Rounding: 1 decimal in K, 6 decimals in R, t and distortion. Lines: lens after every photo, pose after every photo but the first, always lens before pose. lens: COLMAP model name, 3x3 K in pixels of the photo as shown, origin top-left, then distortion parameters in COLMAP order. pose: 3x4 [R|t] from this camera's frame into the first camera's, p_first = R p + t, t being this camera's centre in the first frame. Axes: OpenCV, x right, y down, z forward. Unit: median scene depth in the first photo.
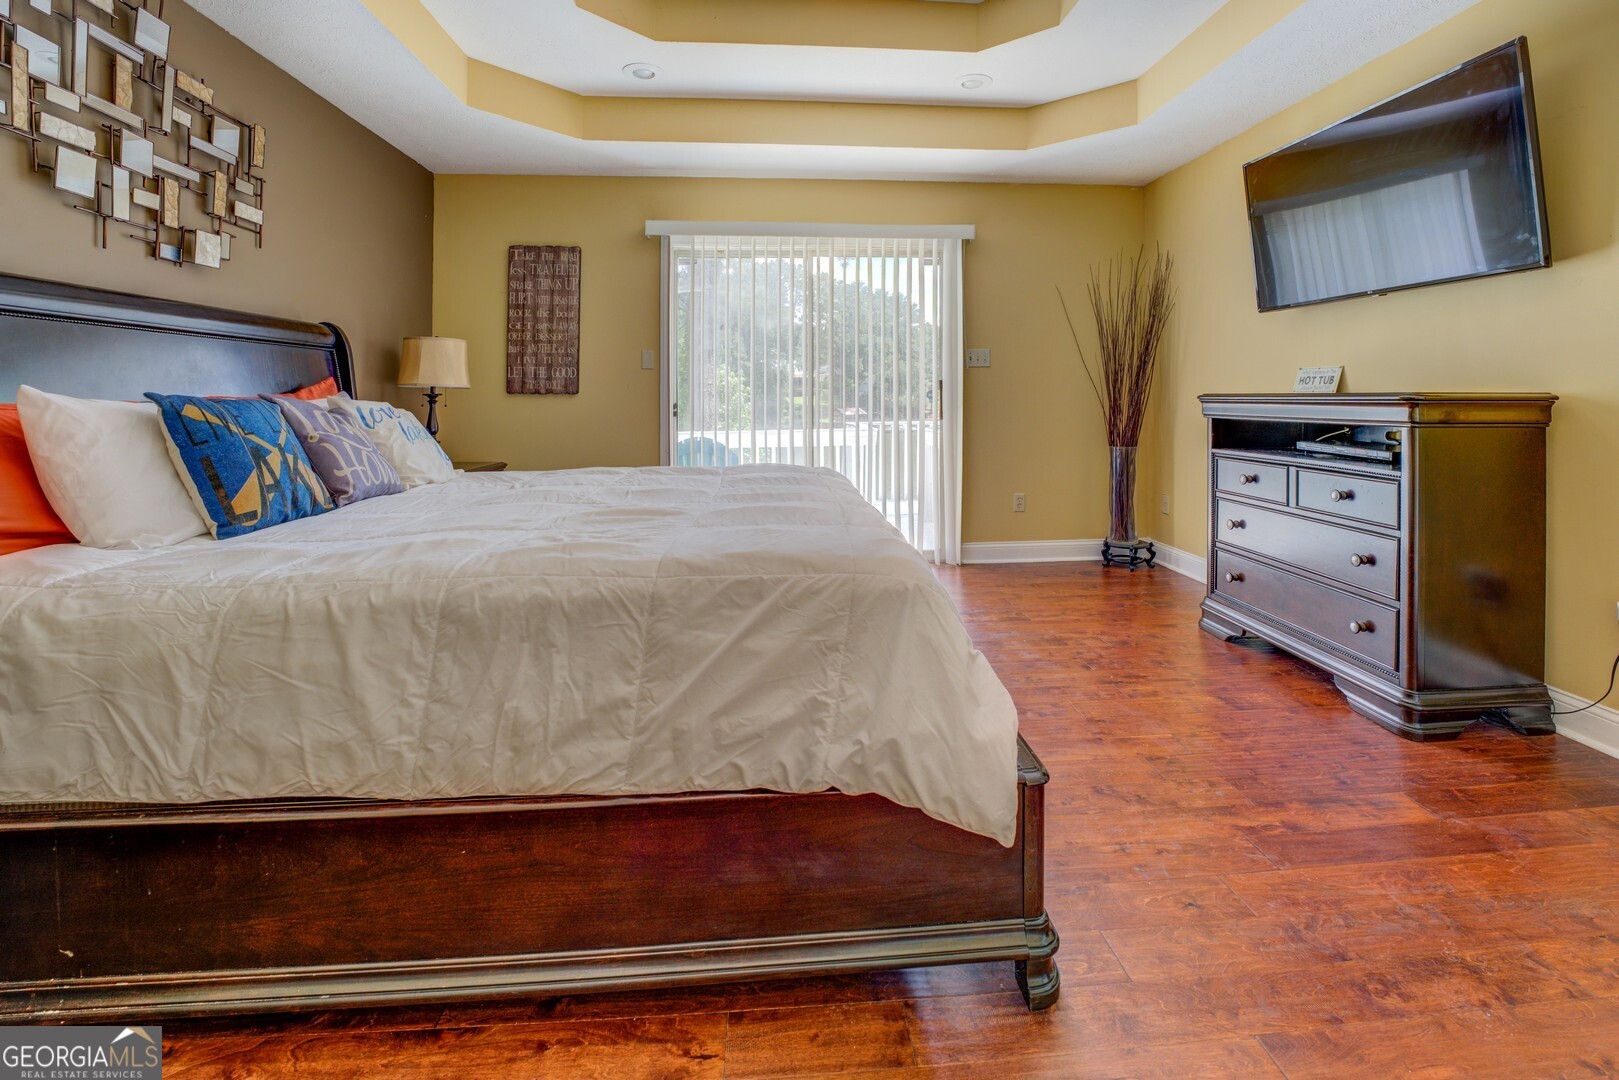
lens RADIAL K [[711.6, 0, 830.0], [0, 711.6, 390.8], [0, 0, 1]] dist [-0.016996, 0.000271]
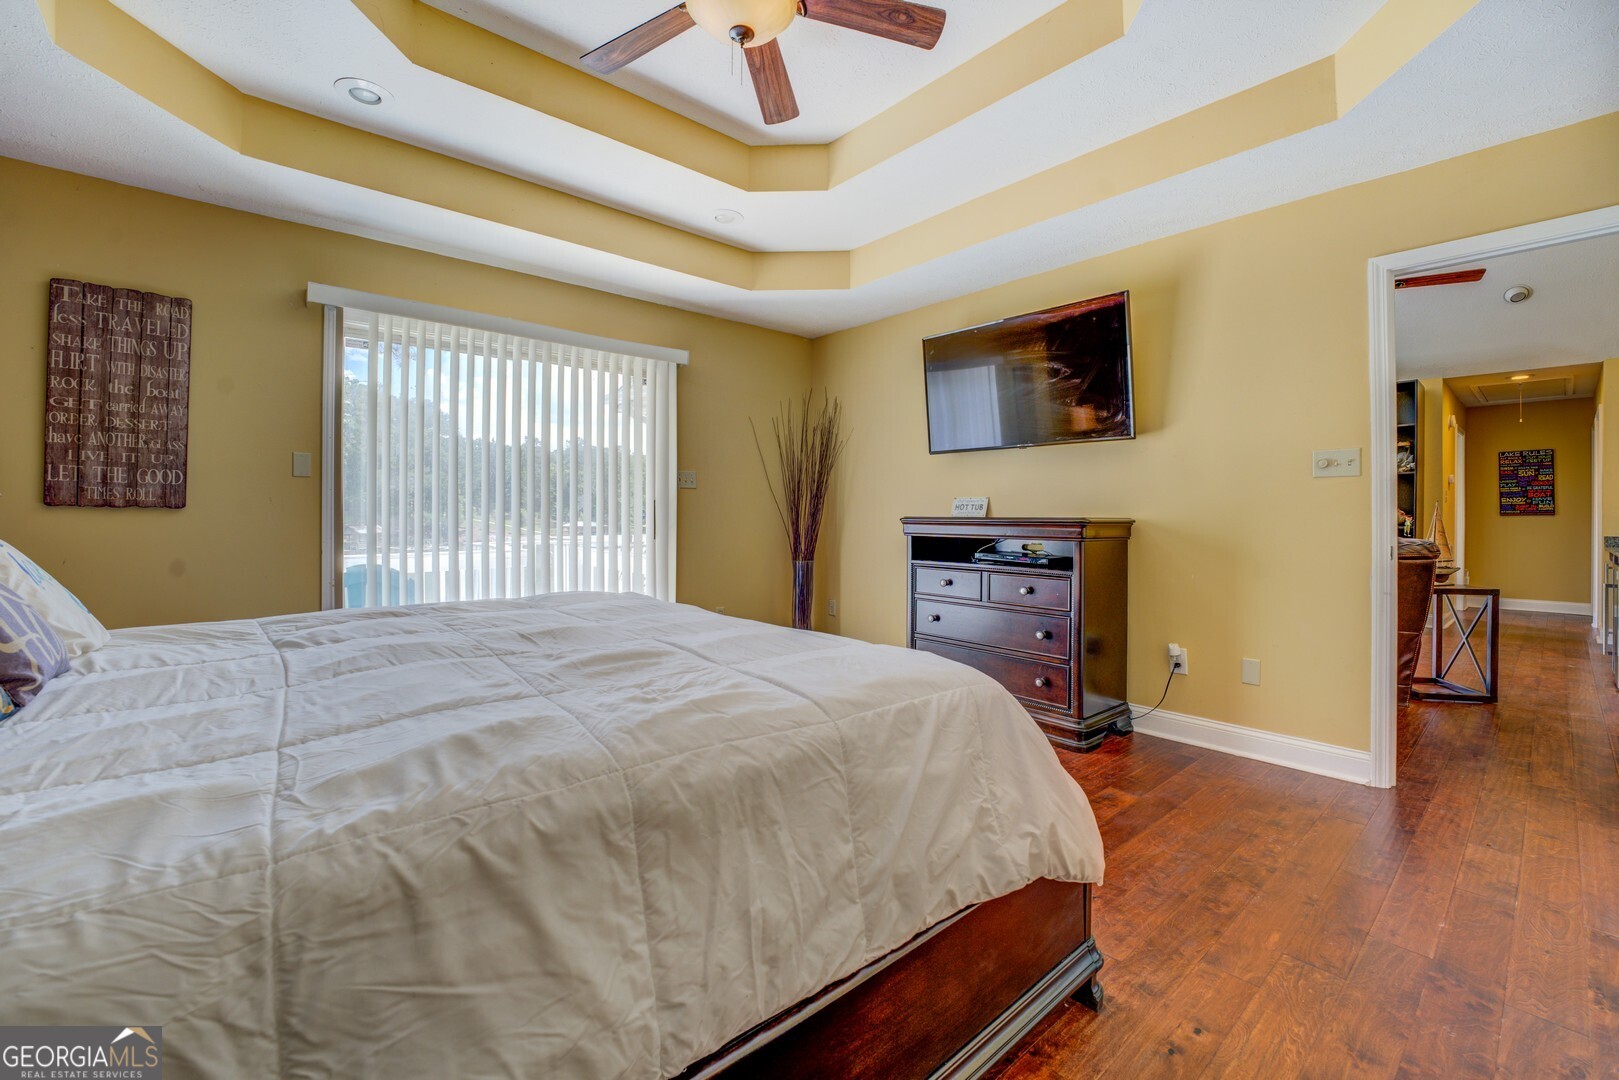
lens RADIAL K [[673.8, 0, 808.4], [0, 673.8, 514.9], [0, 0, 1]] dist [-0.020297, 0.000281]
pose [[0.806675, 0.010692, 0.590899, -0.755980], [-0.015539, 0.999874, 0.003120, -0.000992], [-0.590791, -0.011699, 0.806740, 0.321800]]
